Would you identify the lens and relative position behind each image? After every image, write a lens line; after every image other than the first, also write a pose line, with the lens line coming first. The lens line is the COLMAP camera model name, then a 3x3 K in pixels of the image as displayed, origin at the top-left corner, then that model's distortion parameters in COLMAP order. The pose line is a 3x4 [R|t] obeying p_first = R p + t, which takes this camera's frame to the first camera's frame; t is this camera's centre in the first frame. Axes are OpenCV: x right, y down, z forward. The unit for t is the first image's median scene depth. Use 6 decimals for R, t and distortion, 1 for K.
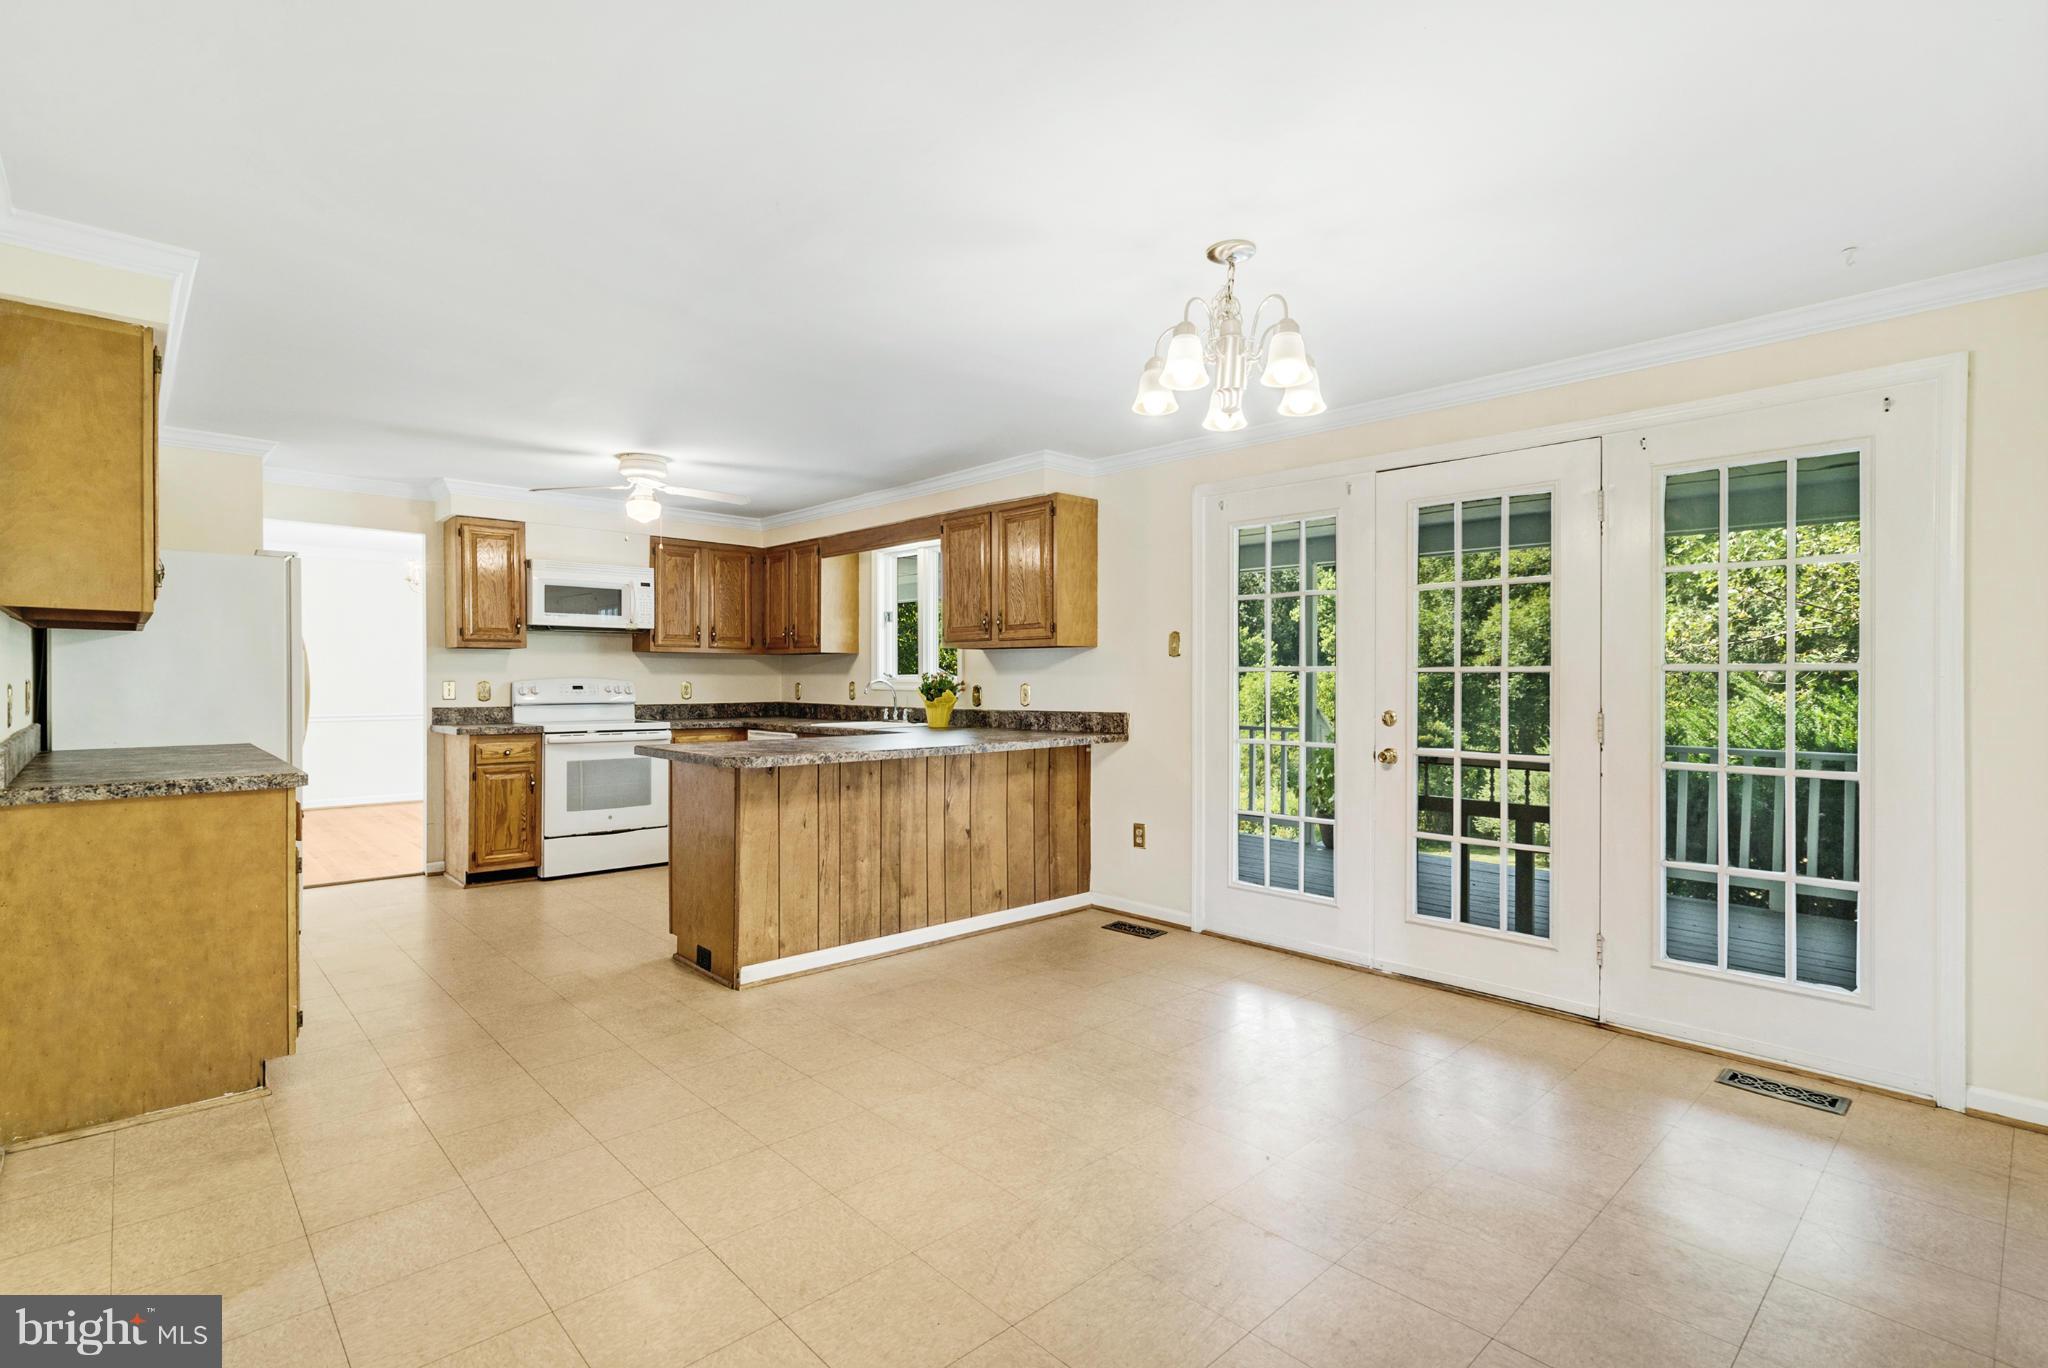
lens RADIAL K [[980.6, 0, 1020.2], [0, 980.6, 683.1], [0, 0, 1]] dist [-0.000431, -0.000034]
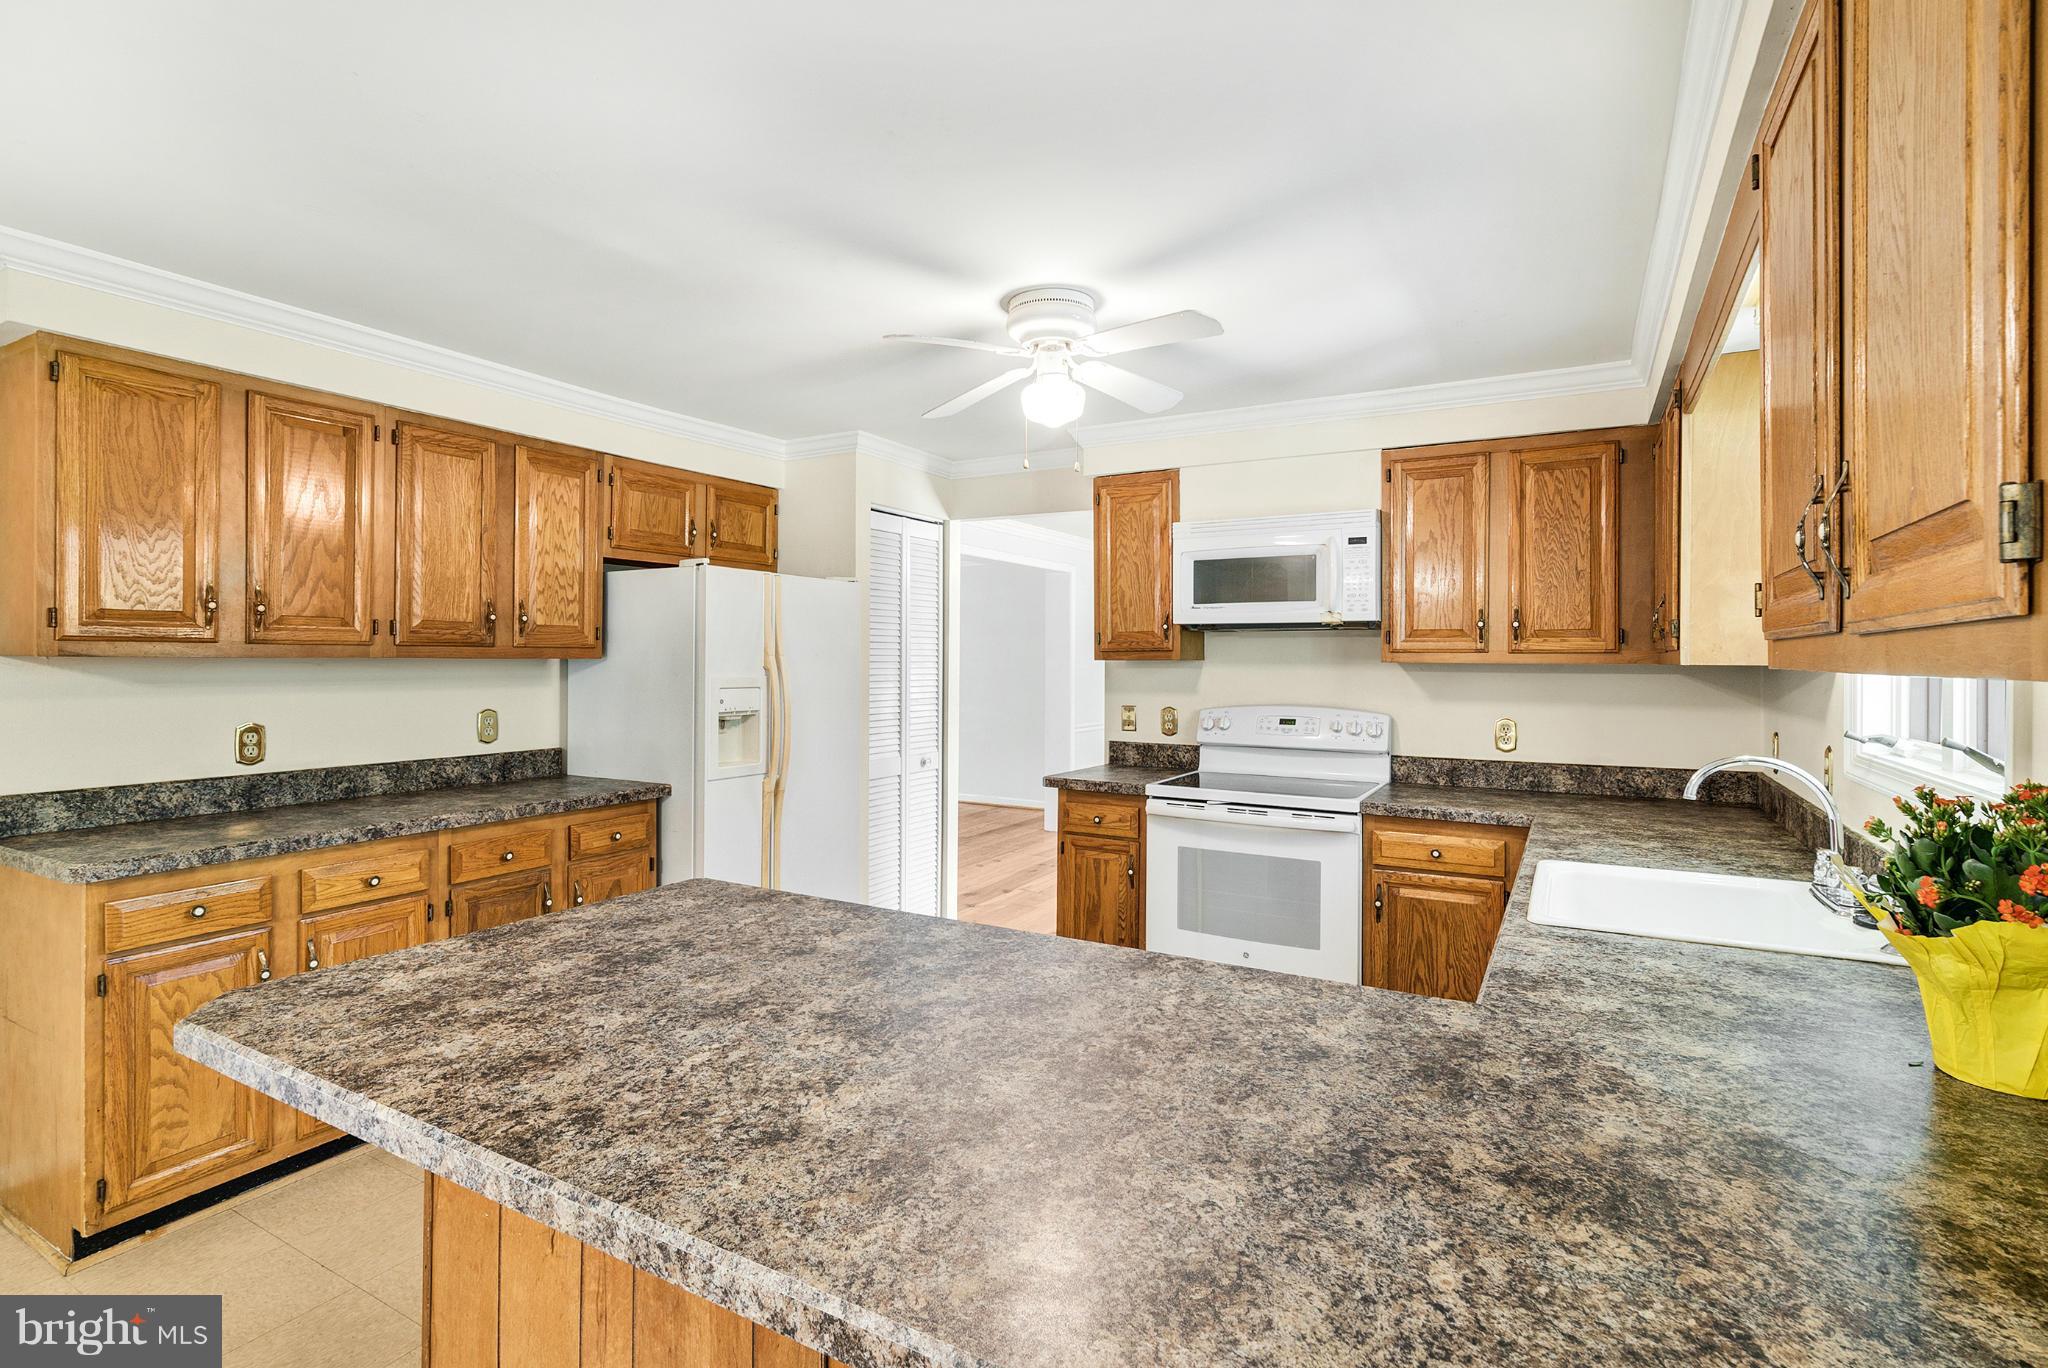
lens RADIAL K [[980.6, 0, 1022.7], [0, 980.6, 663.5], [0, 0, 1]] dist [-0.000431, -0.000034]
pose [[0.297432, -0.000387, -0.954743, 0.088304], [-0.006488, 0.999976, -0.002426, -0.030535], [0.954721, 0.006916, 0.297423, 0.684203]]
